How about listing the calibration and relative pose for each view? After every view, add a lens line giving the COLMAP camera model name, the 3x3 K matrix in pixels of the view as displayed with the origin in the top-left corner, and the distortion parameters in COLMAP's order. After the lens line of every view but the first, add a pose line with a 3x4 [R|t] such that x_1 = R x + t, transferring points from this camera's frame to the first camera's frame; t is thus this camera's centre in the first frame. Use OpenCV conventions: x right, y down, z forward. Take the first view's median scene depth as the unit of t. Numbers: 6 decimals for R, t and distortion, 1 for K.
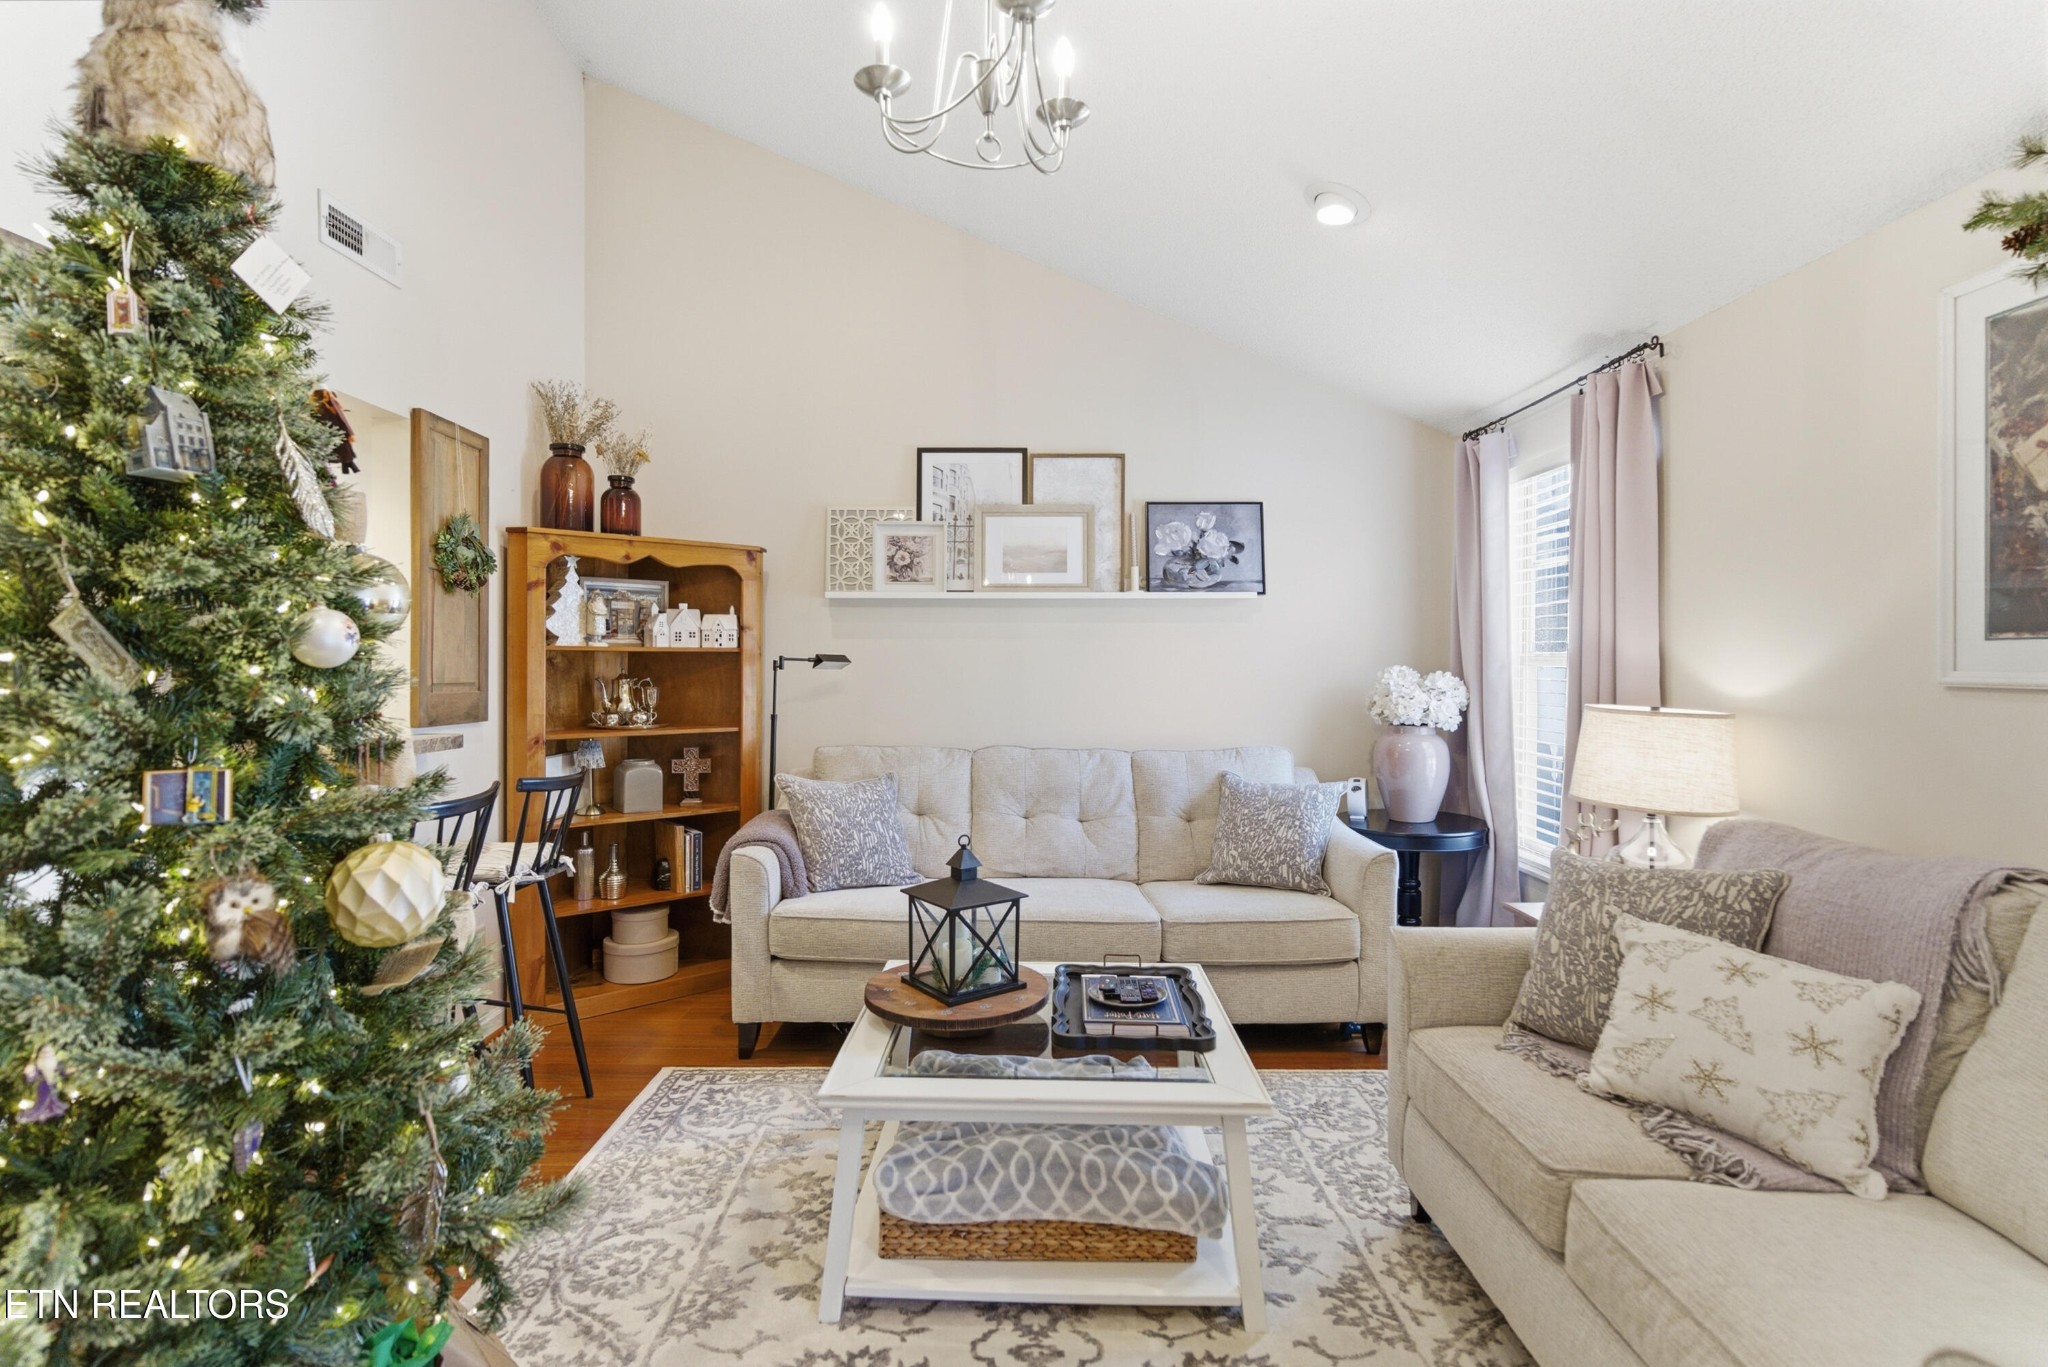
lens RADIAL K [[989.6, 0, 1024.0], [0, 989.6, 683.5], [0, 0, 1]] dist [-0.002423, -0.000284]
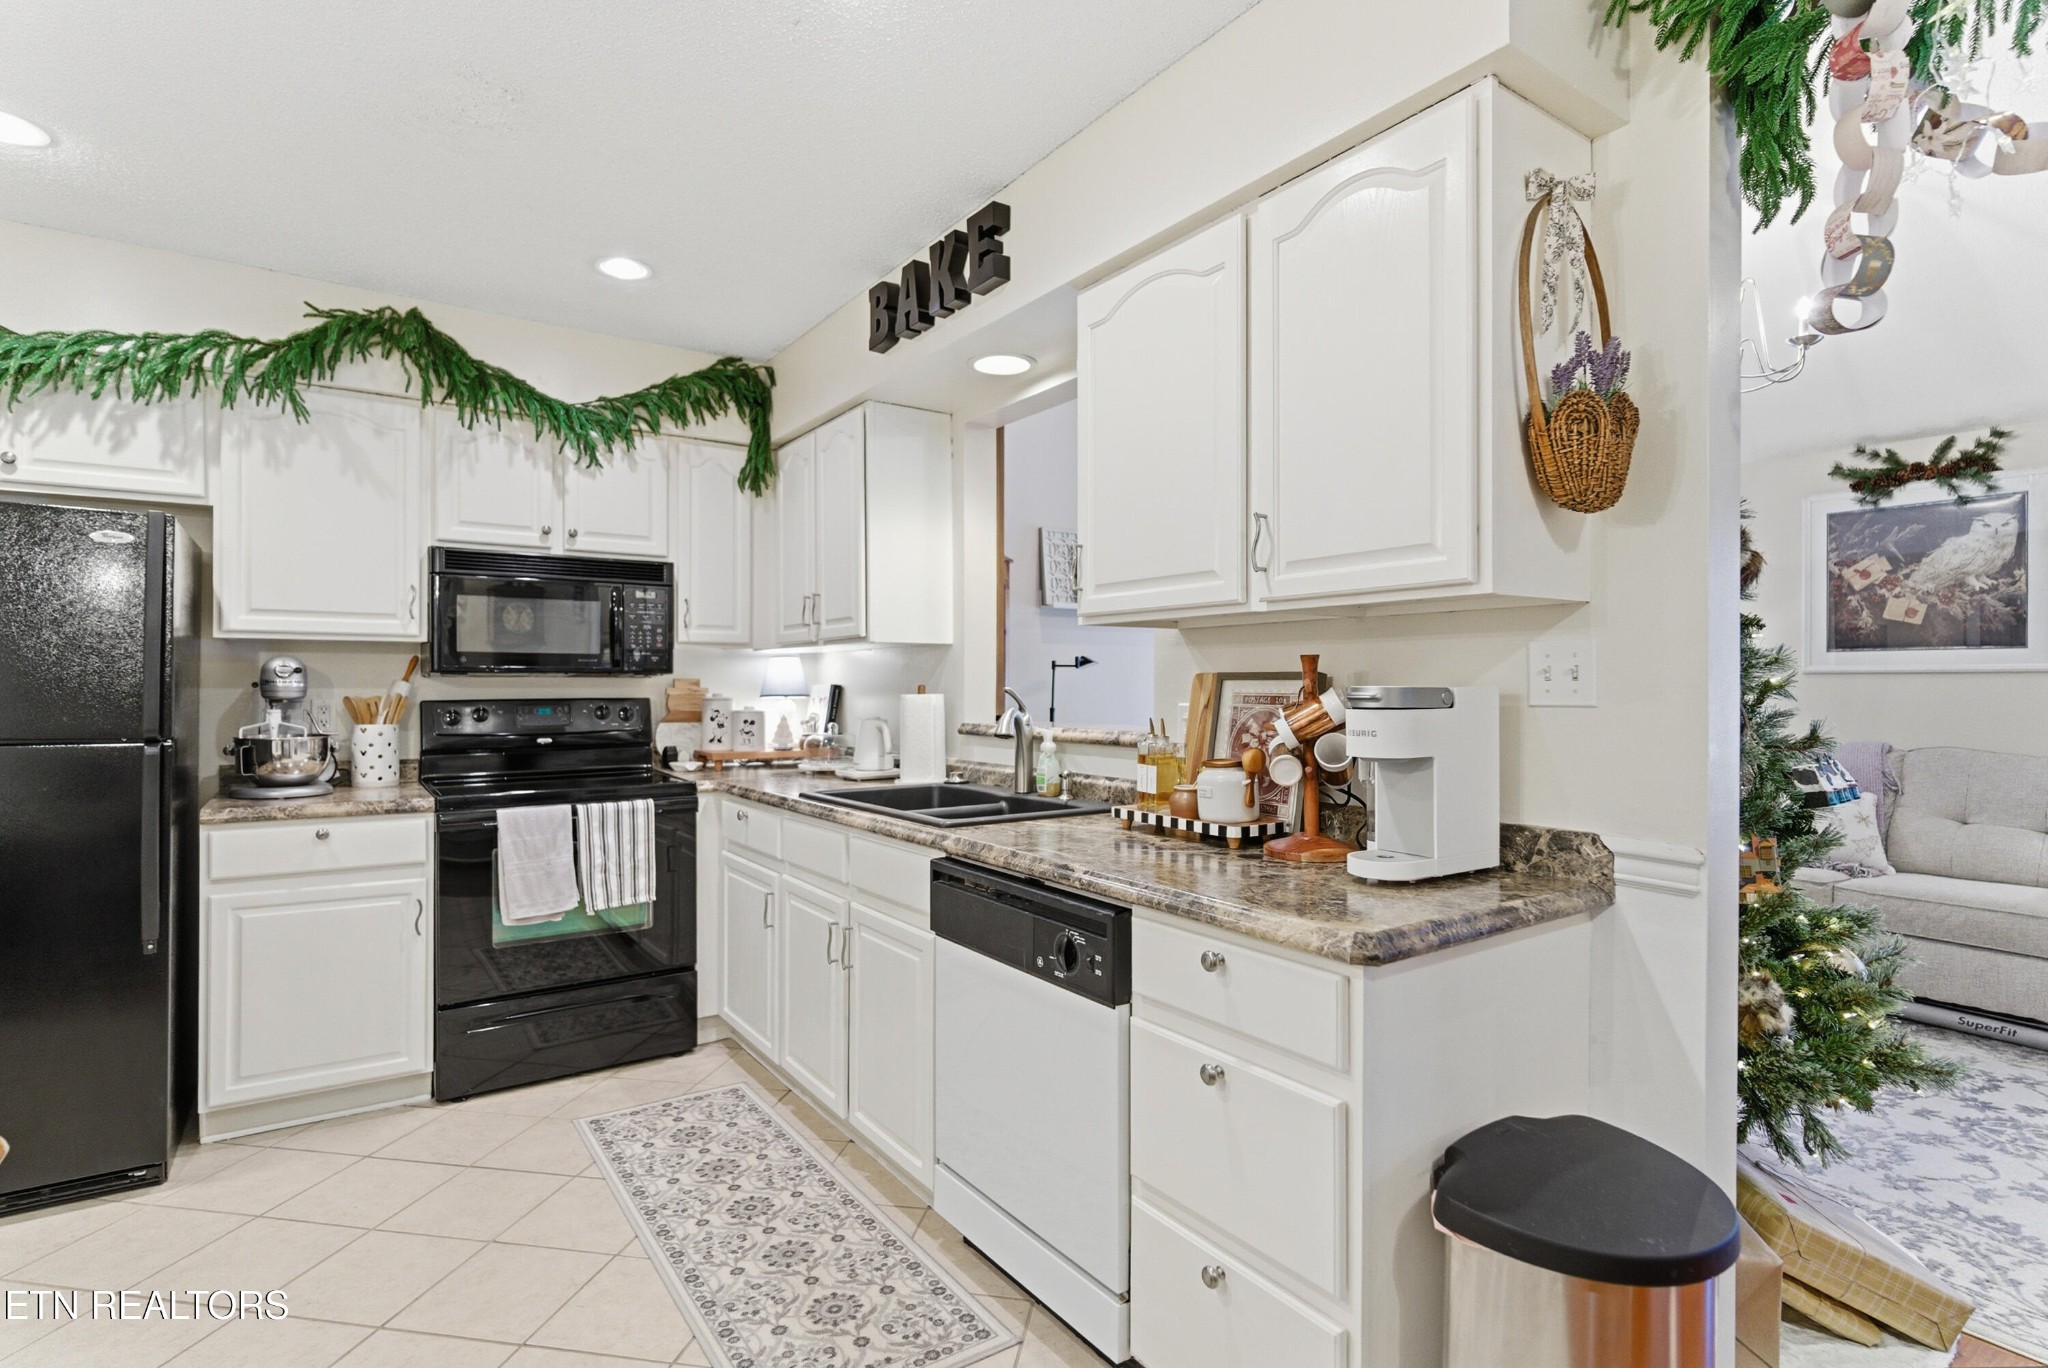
lens RADIAL K [[1000.6, 0, 1030.6], [0, 1000.6, 692.3], [0, 0, 1]] dist [0.003216, 0.000996]
pose [[0.826037, -0.004371, 0.563598, -1.341118], [0.010636, 0.999913, -0.007834, 0.034585], [-0.563515, 0.012465, 0.826012, 0.075310]]
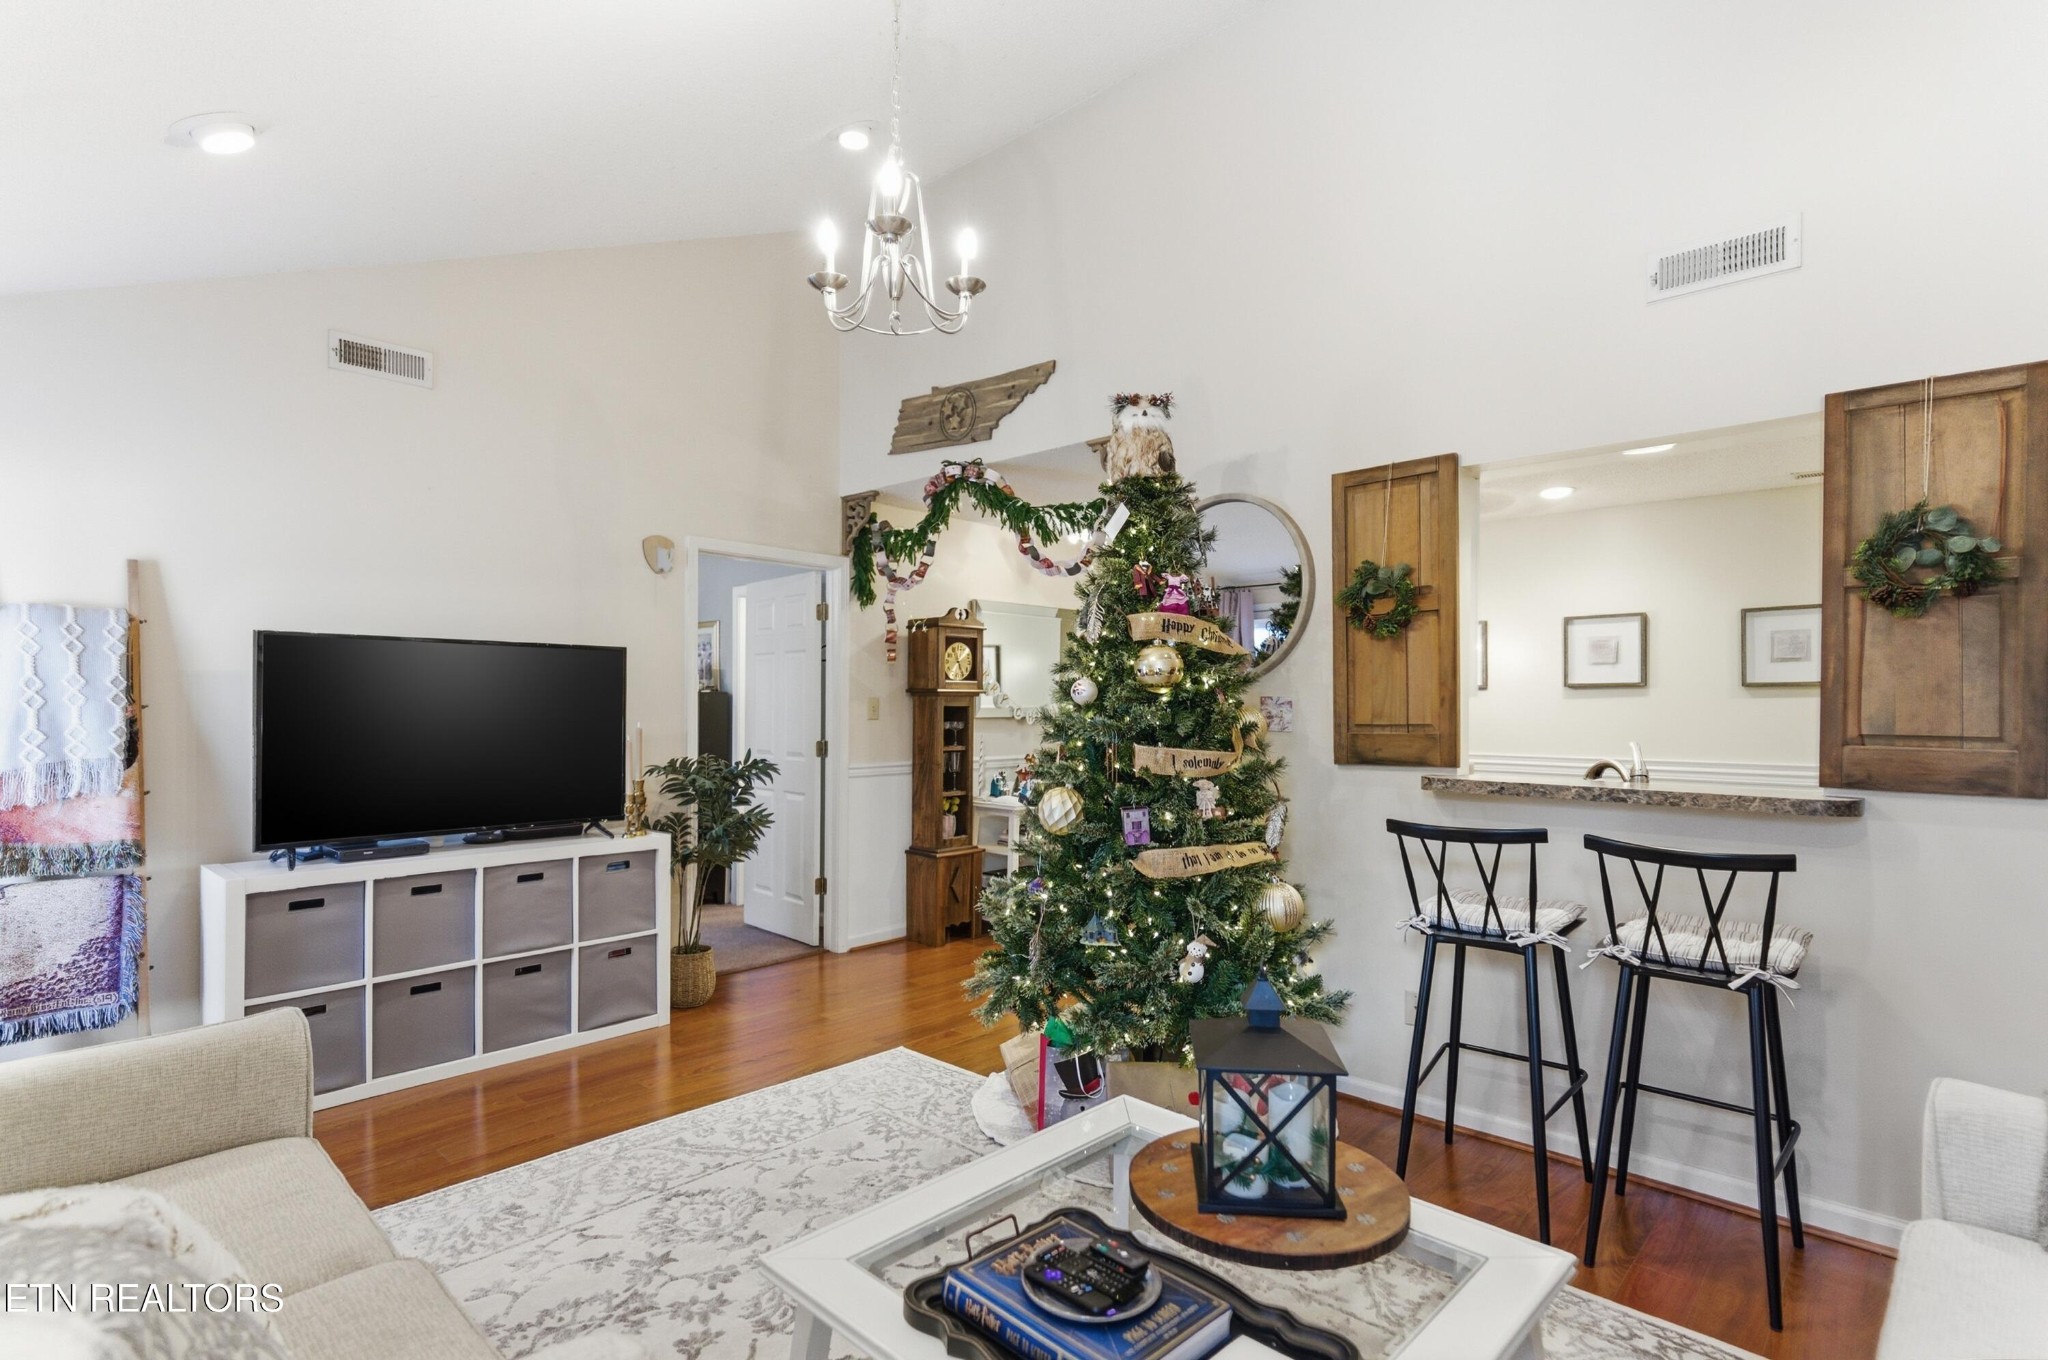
lens RADIAL K [[995.5, 0, 1022.0], [0, 995.5, 708.9], [0, 0, 1]] dist [0.001113, -0.000731]
pose [[-0.694906, -0.000638, -0.719100, 0.472406], [-0.015824, 0.999771, 0.014404, -0.014938], [0.718926, 0.021388, -0.694757, 1.196183]]
